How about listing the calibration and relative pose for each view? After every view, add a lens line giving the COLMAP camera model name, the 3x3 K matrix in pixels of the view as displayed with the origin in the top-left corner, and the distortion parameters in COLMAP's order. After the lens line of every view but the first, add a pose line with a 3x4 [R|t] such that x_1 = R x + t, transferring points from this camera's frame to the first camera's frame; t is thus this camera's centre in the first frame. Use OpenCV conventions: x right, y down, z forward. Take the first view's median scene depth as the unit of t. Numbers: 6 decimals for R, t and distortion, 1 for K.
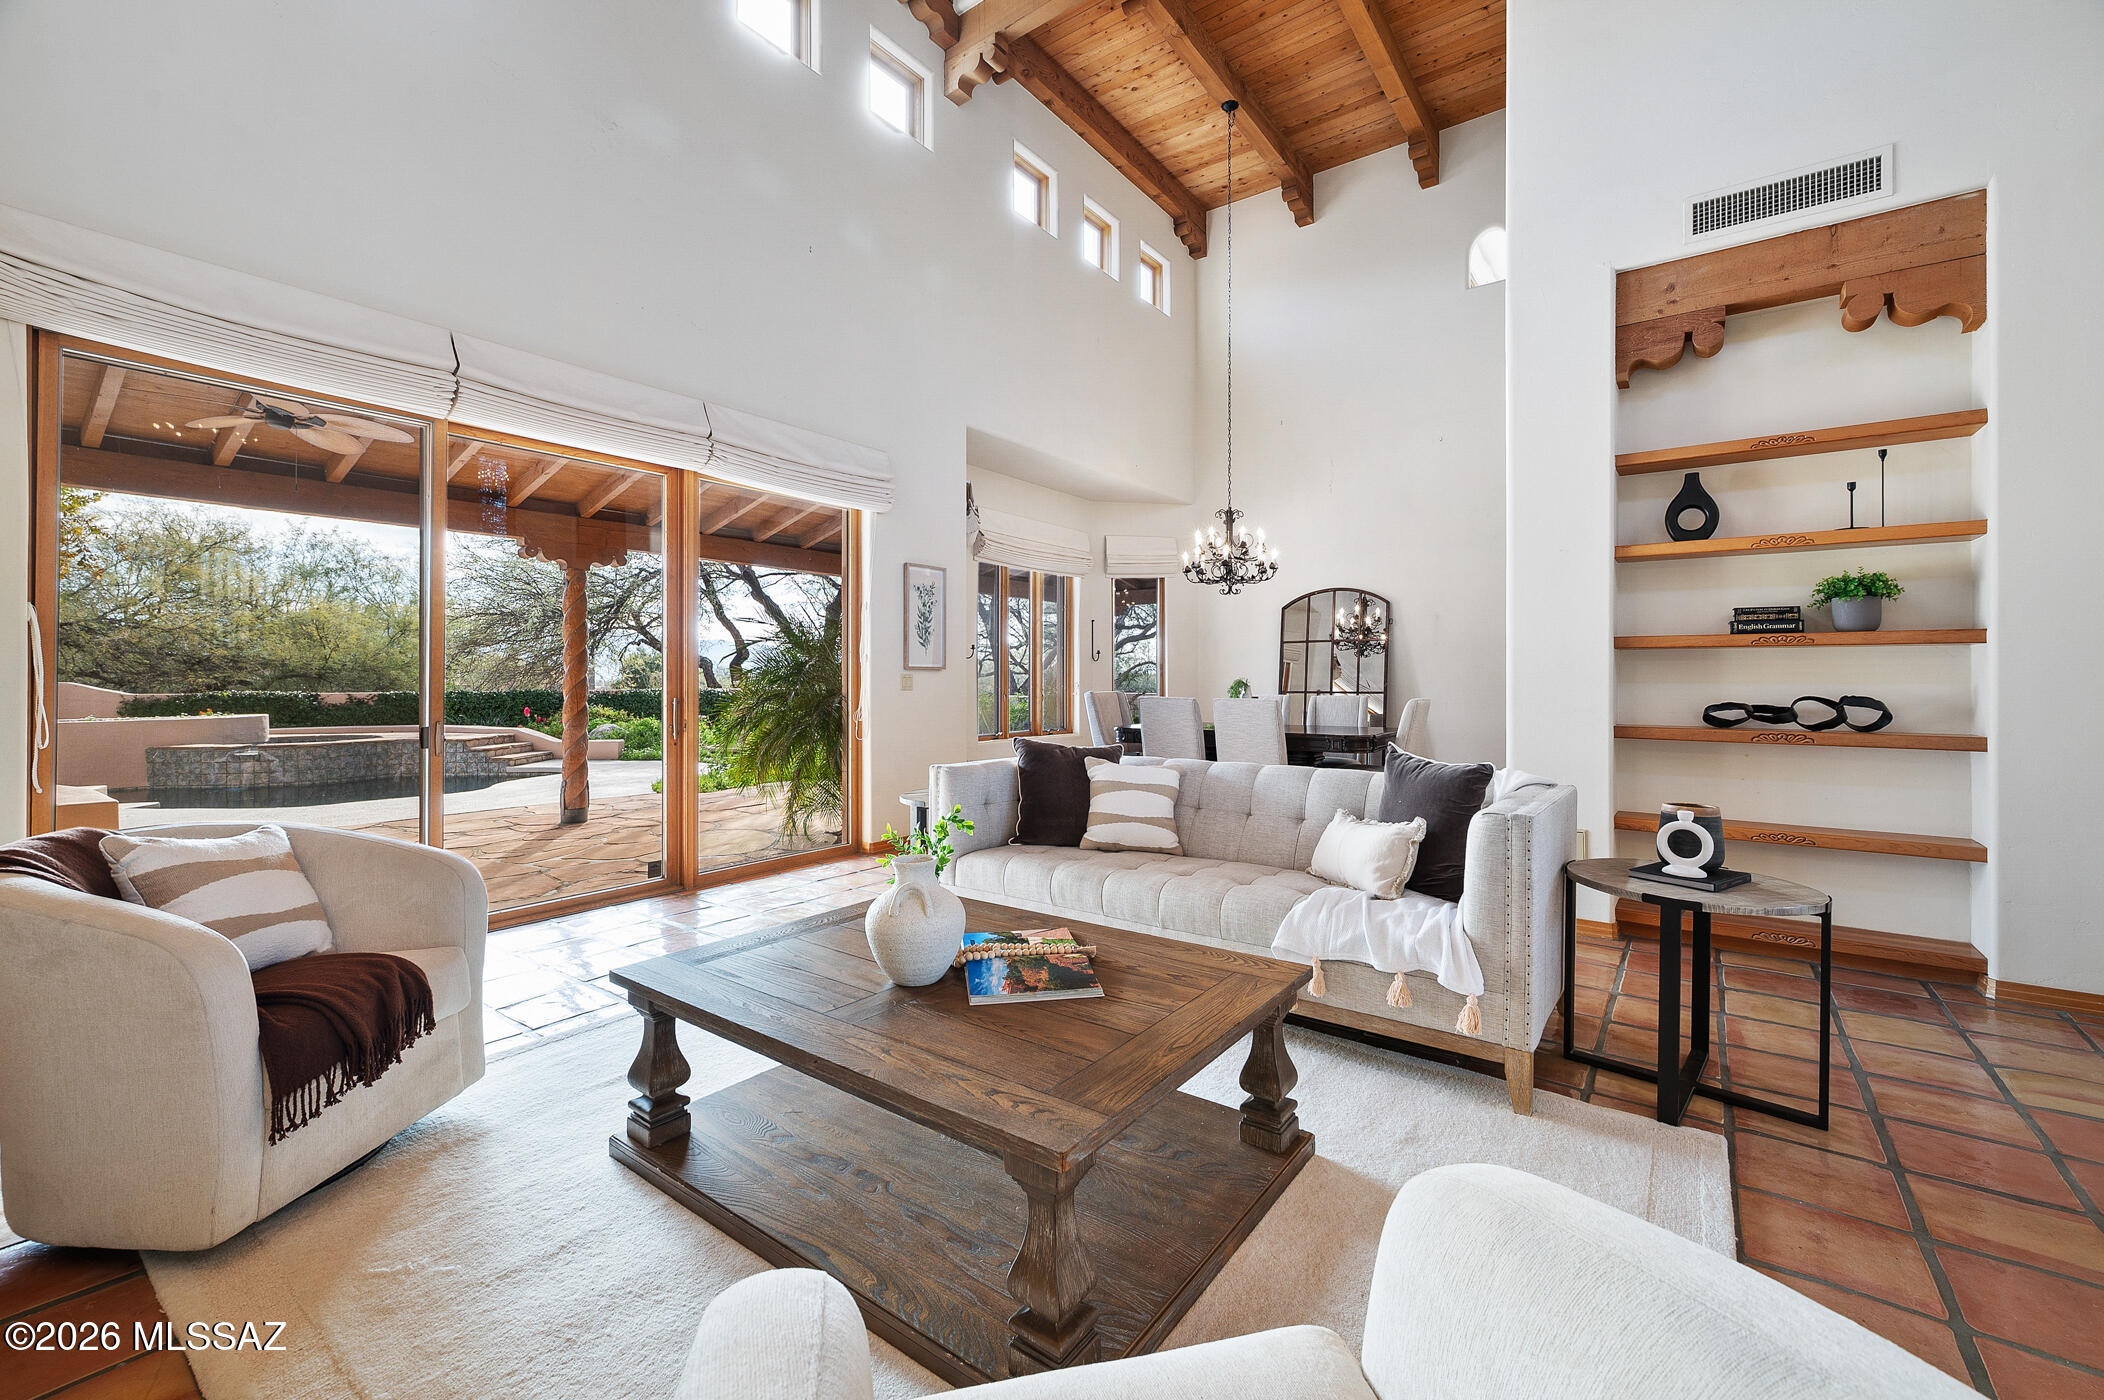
lens RADIAL K [[835.5, 0, 1035.4], [0, 835.5, 686.4], [0, 0, 1]] dist [-0.003330, -0.000649]
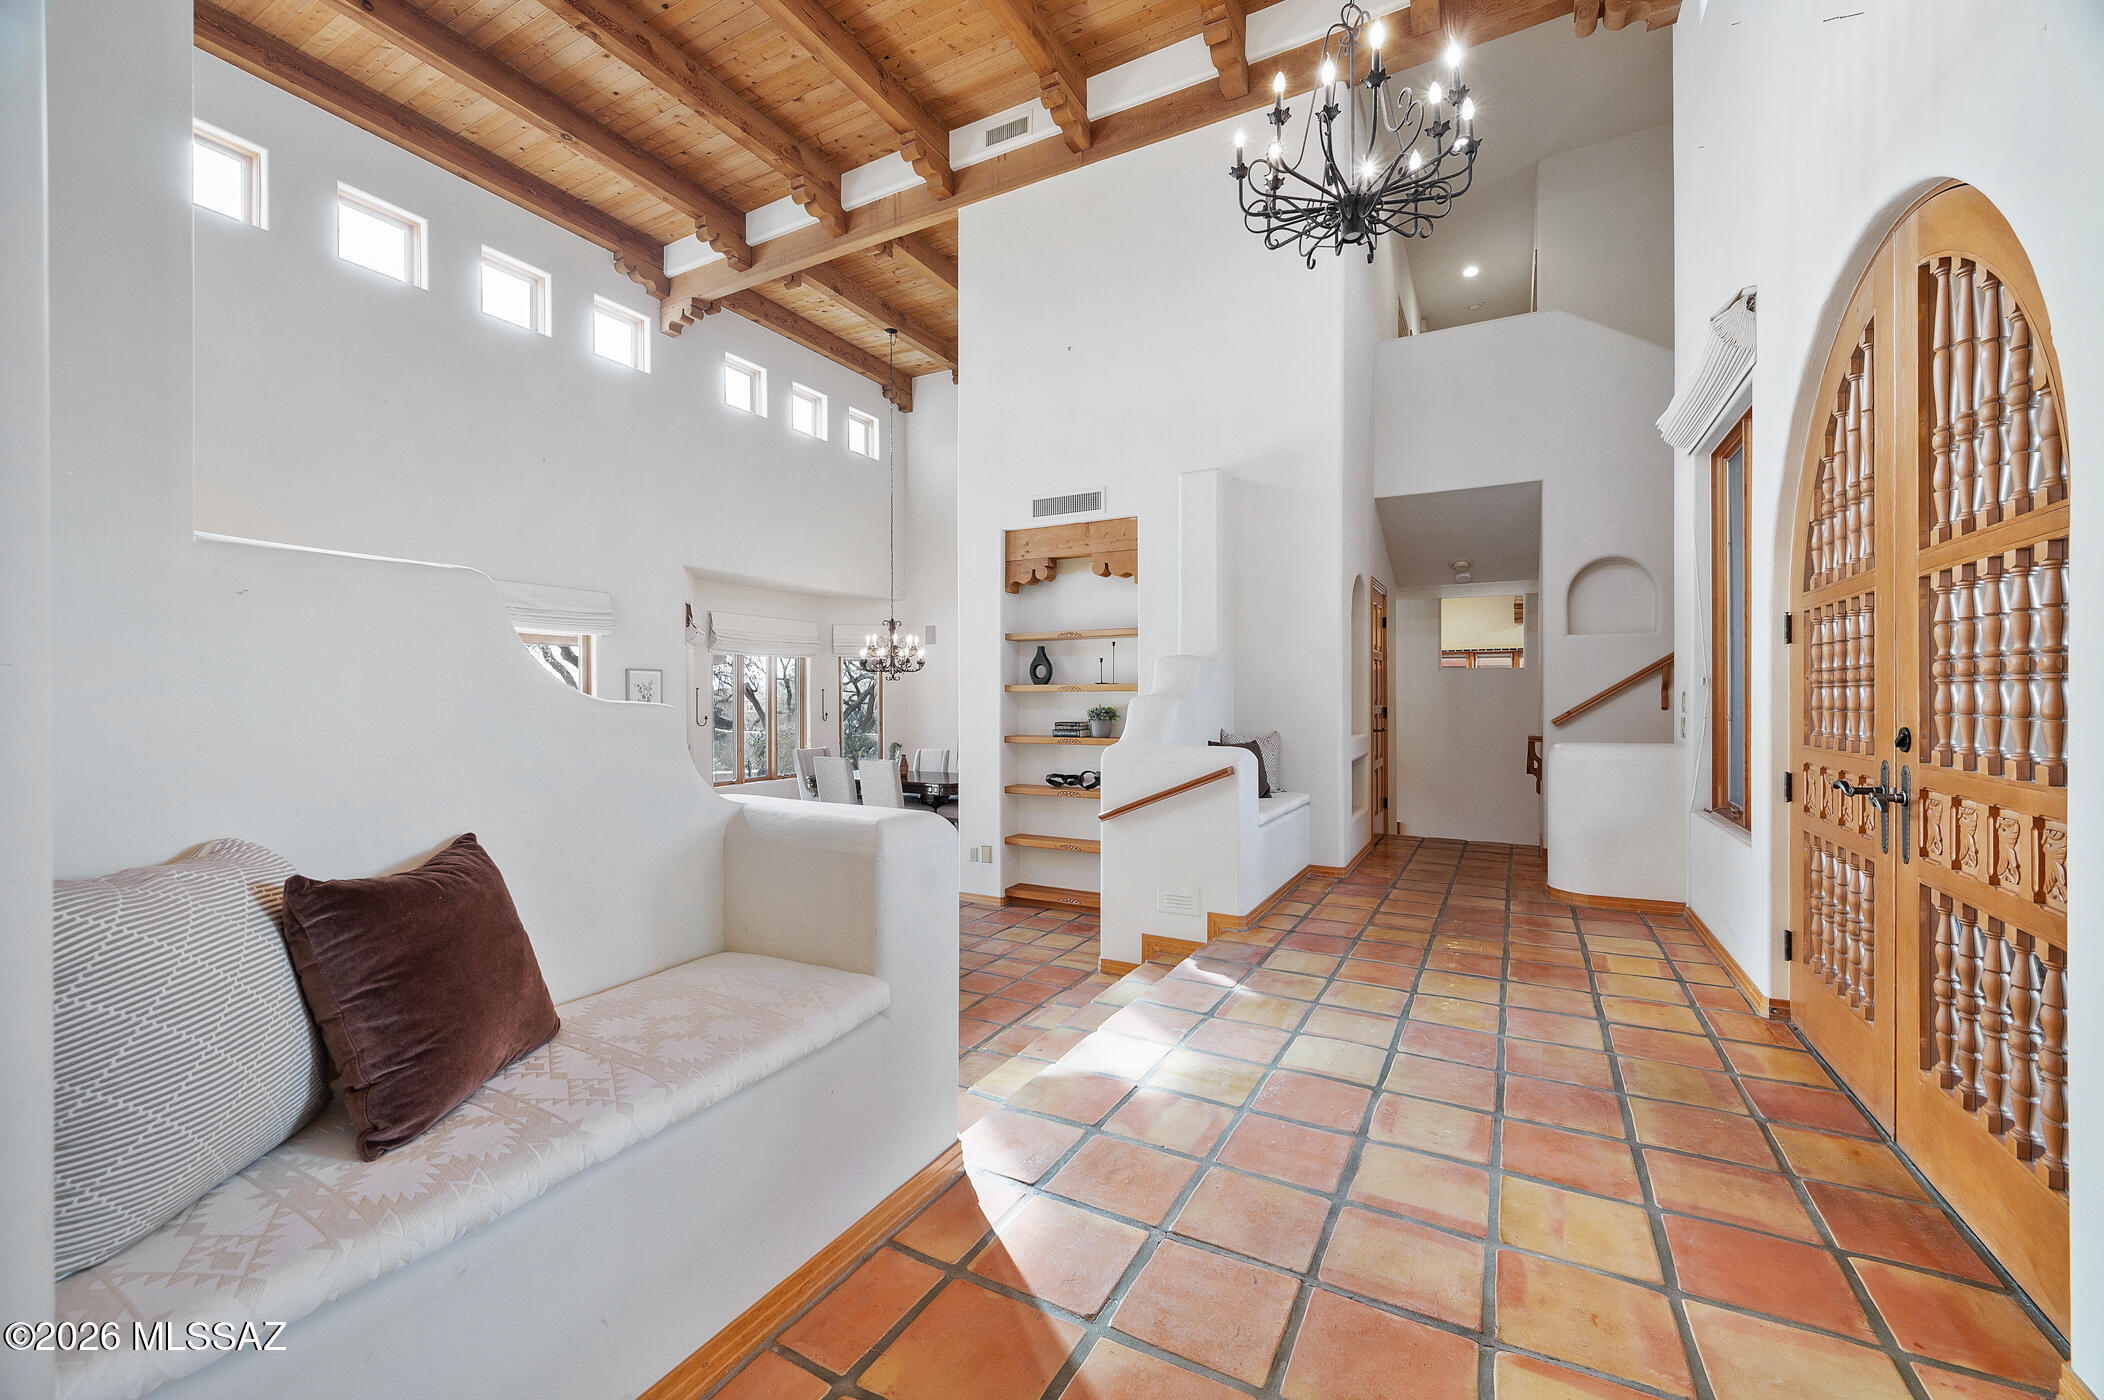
lens RADIAL K [[835.5, 0, 1064.9], [0, 835.5, 701.5], [0, 0, 1]] dist [-0.003330, -0.000649]
pose [[0.988217, -0.011795, 0.152602, 0.560700], [0.011795, 0.999930, 0.000904, -0.136641], [-0.152602, 0.000907, 0.988287, -0.798812]]
